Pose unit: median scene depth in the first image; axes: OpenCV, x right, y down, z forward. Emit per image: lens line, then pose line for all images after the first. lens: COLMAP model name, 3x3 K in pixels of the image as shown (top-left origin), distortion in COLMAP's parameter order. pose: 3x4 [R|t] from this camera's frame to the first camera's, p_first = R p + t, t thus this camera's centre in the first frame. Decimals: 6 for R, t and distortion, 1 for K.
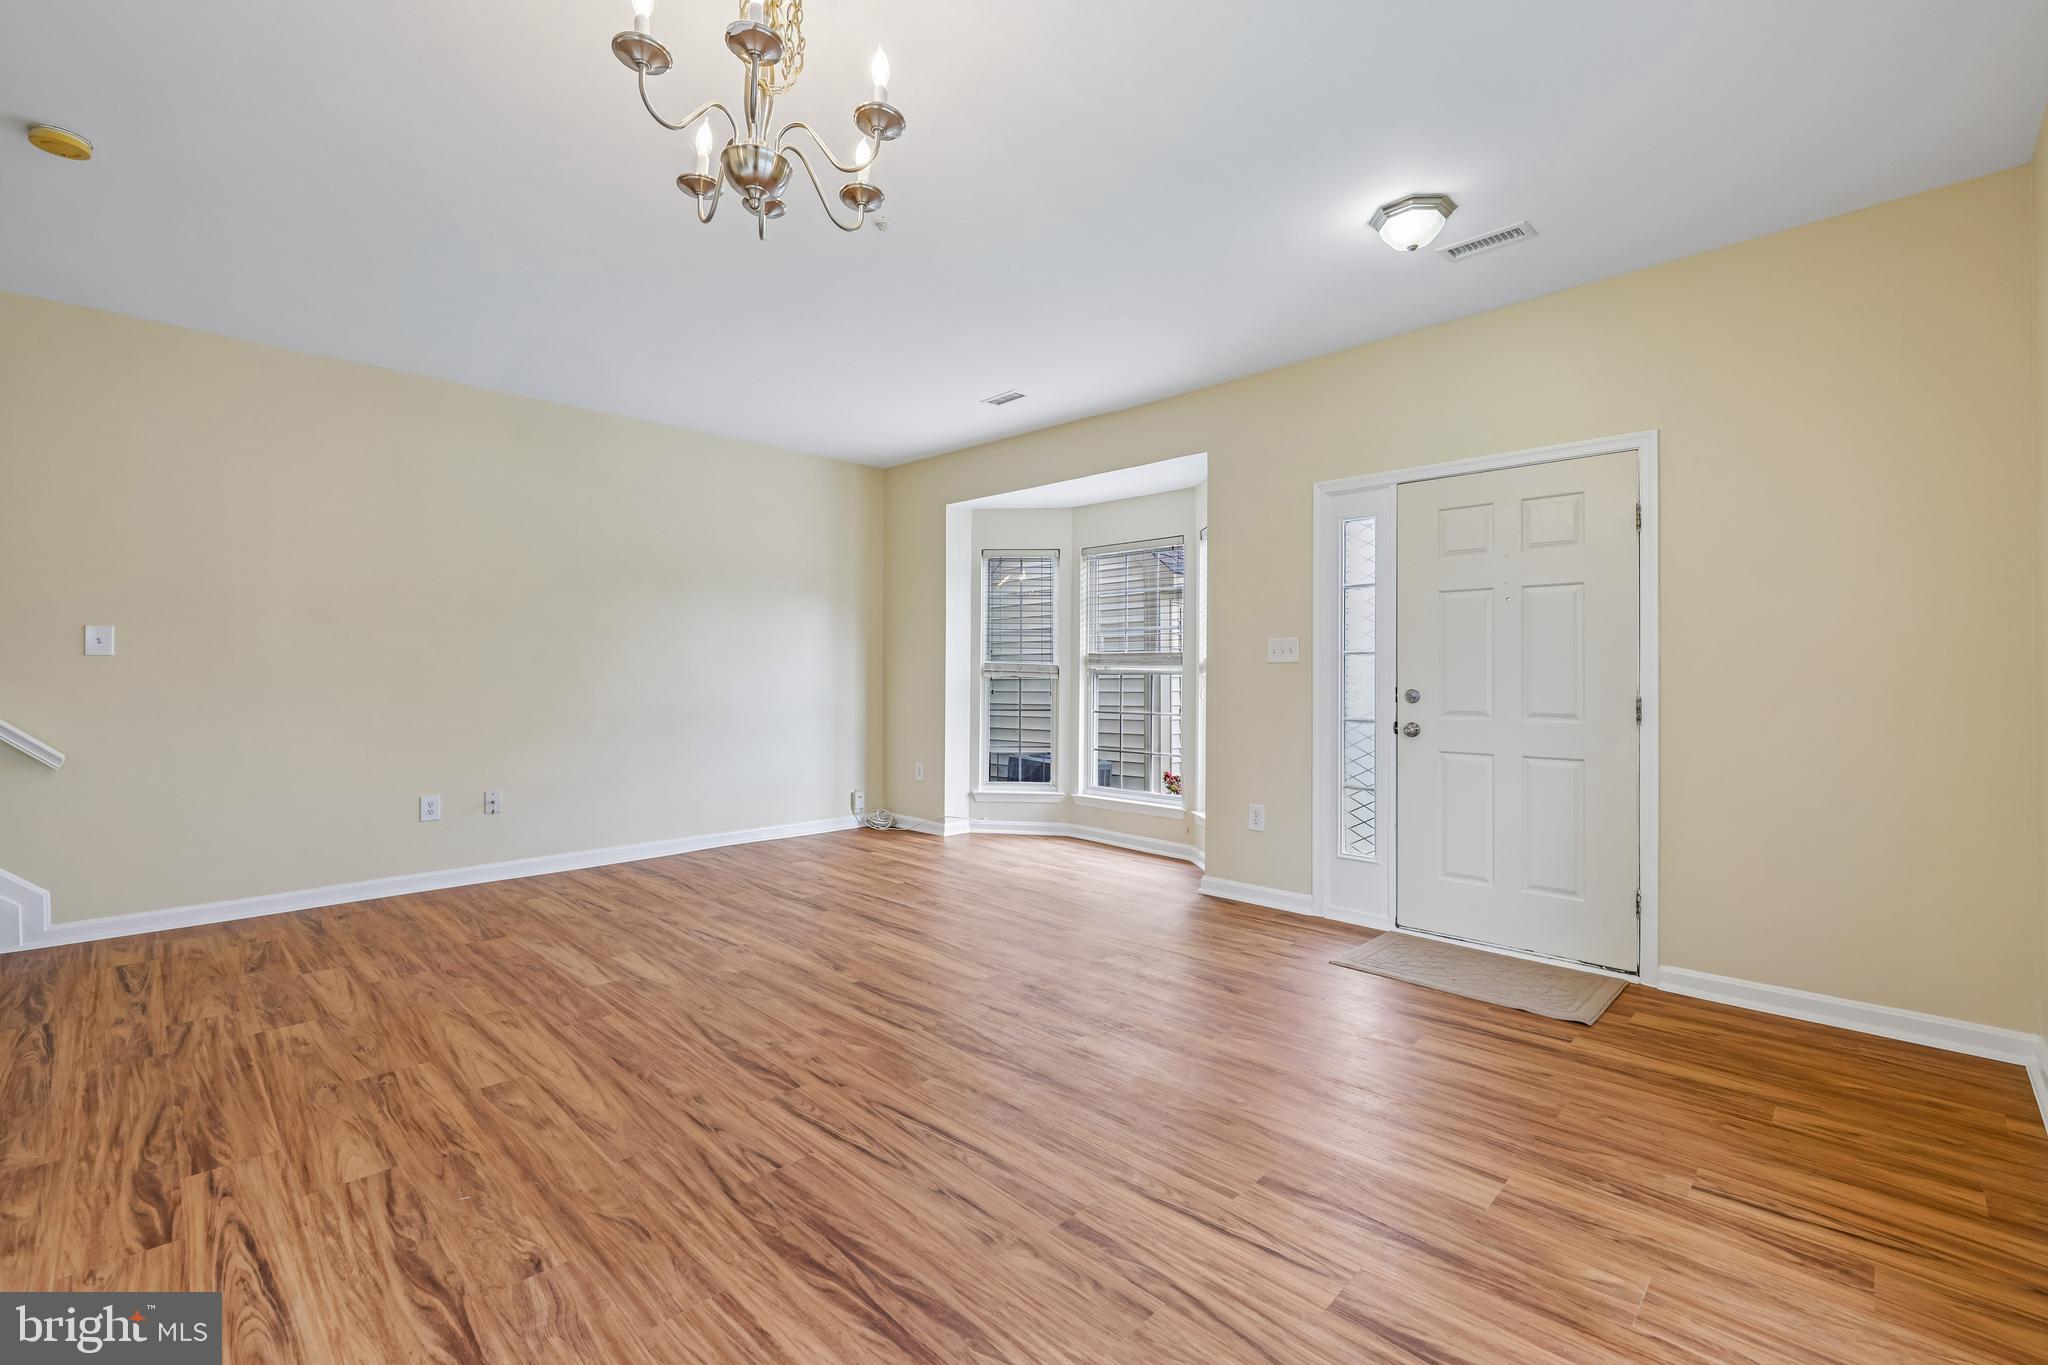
lens RADIAL K [[891.0, 0, 1006.8], [0, 891.0, 669.4], [0, 0, 1]] dist [0.000443, 0.000547]
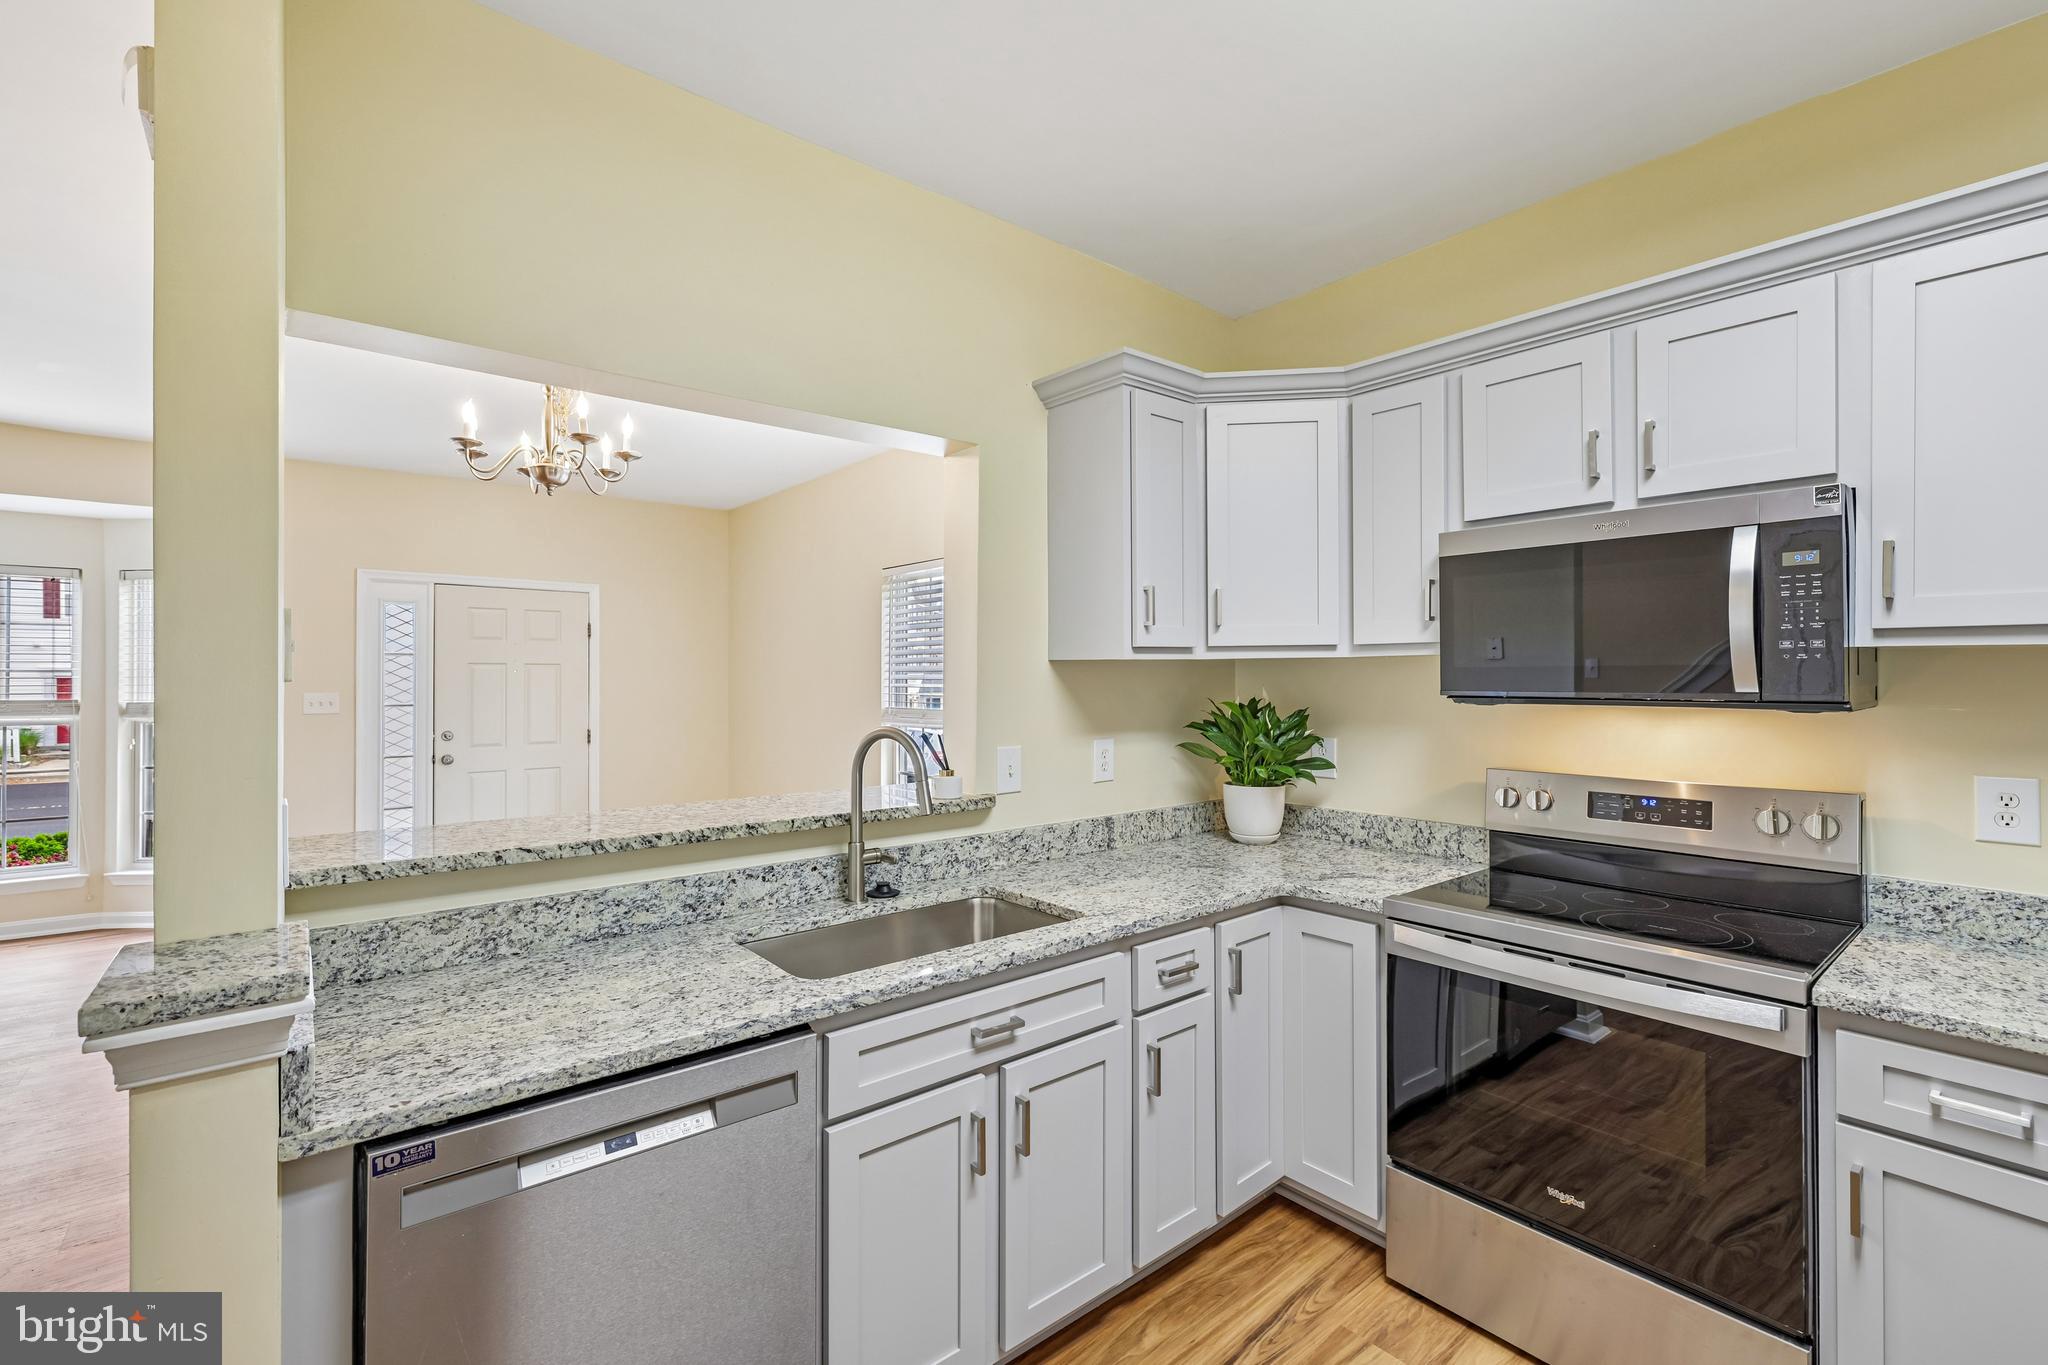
lens RADIAL K [[891.0, 0, 1006.8], [0, 891.0, 669.4], [0, 0, 1]] dist [0.000443, 0.000547]
pose [[0.091158, 0.004911, 0.995824, -1.392851], [-0.006144, 0.999972, -0.004369, -0.119225], [-0.995817, -0.005720, 0.091185, -0.023724]]
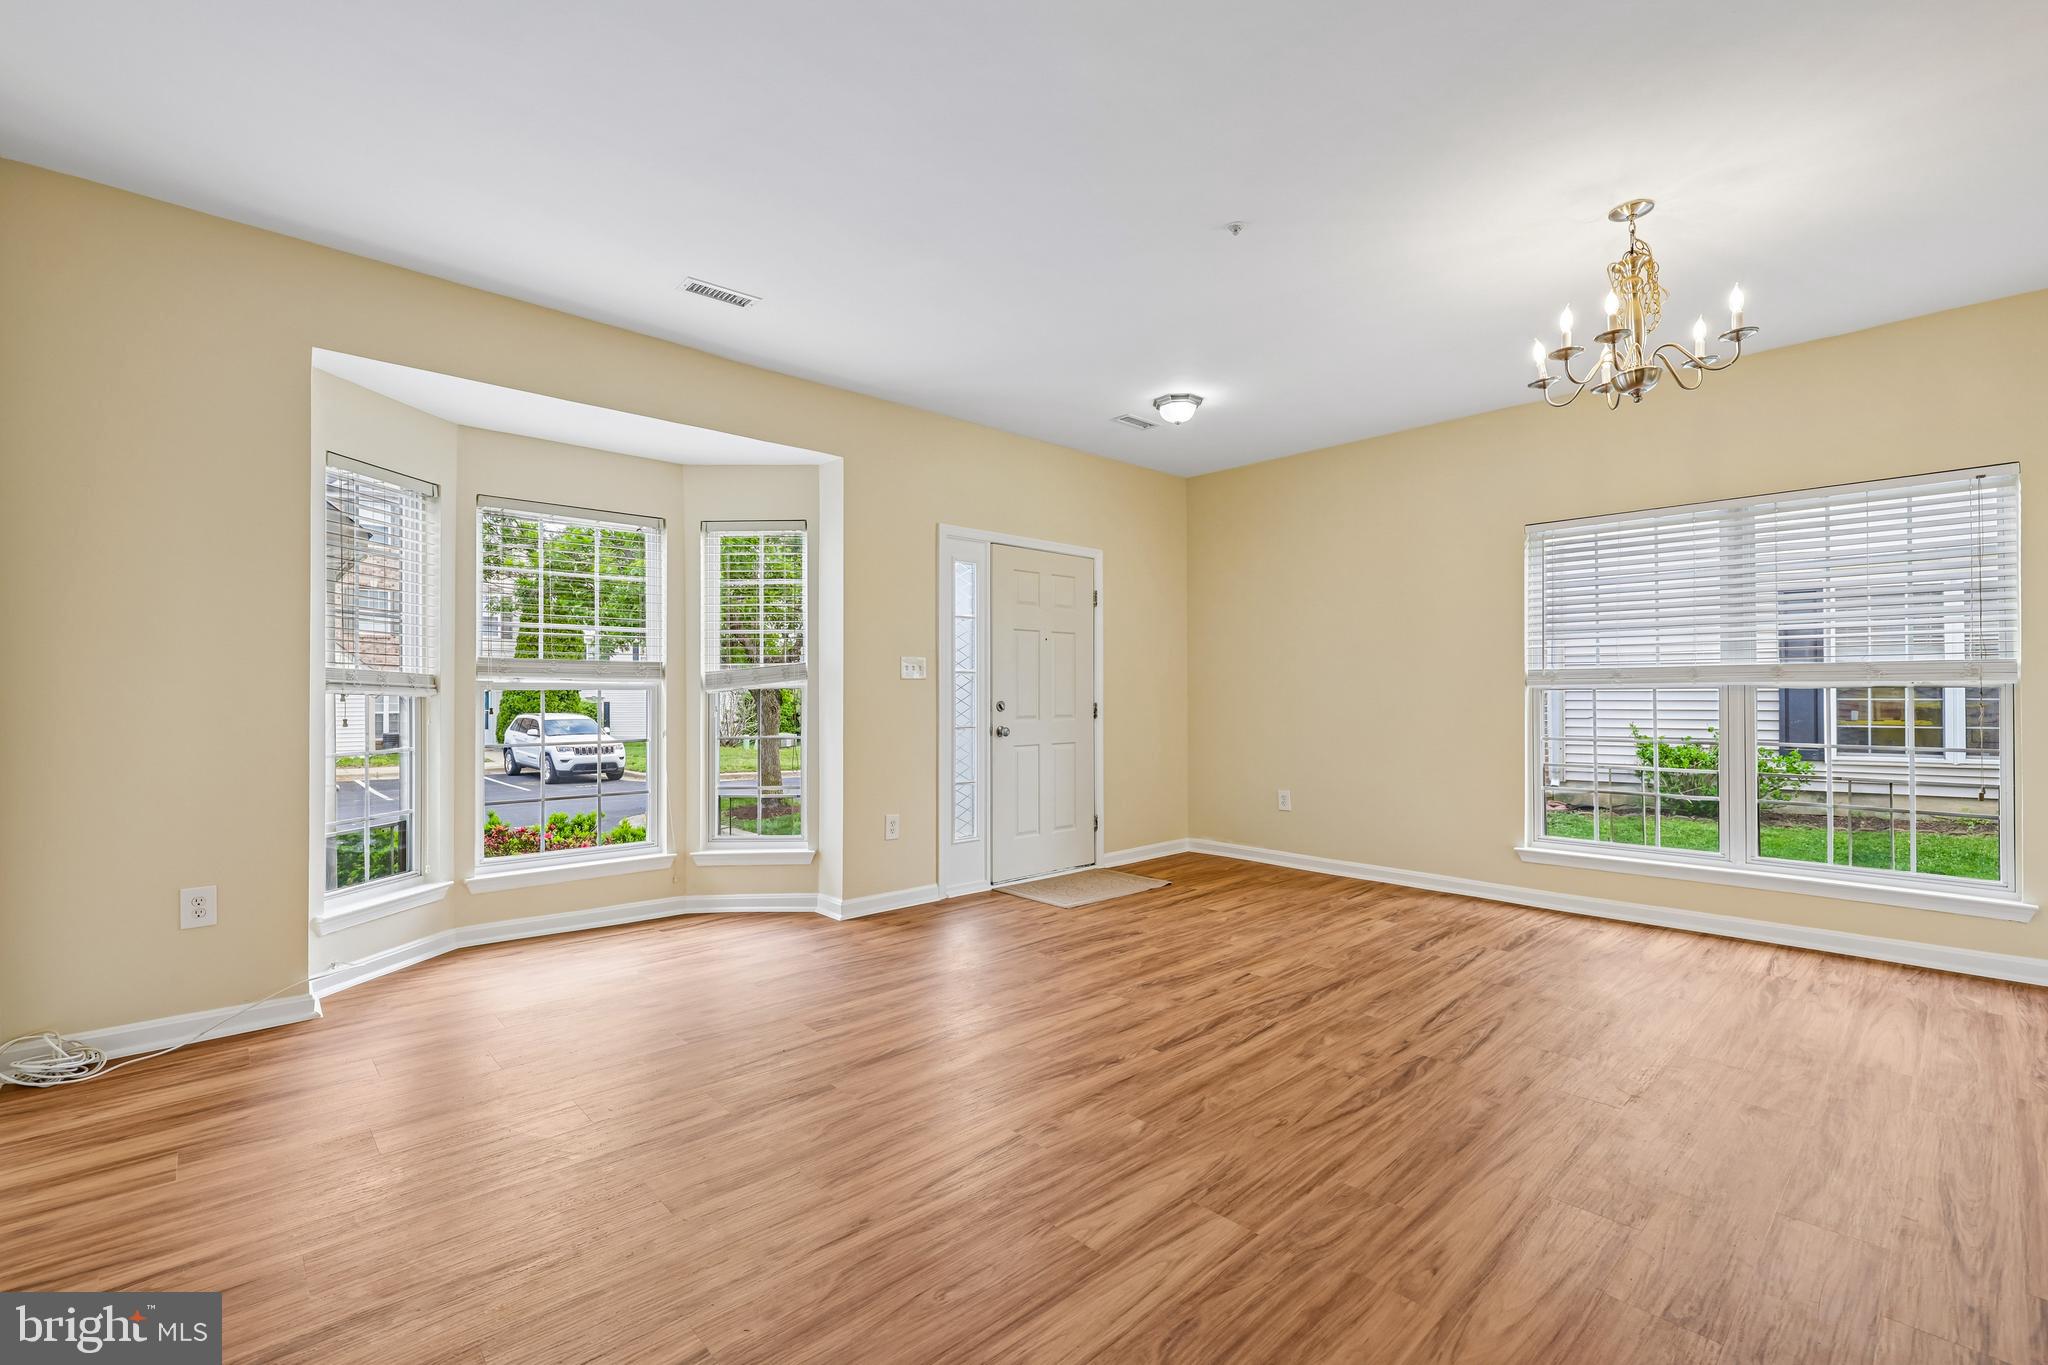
lens RADIAL K [[887.4, 0, 1022.1], [0, 887.4, 687.0], [0, 0, 1]] dist [-0.001754, -0.000050]
pose [[0.027555, 0.001161, 0.999620, -1.372779], [-0.006643, 0.999977, -0.000978, 0.003931], [-0.999598, -0.006613, 0.027563, 1.483026]]
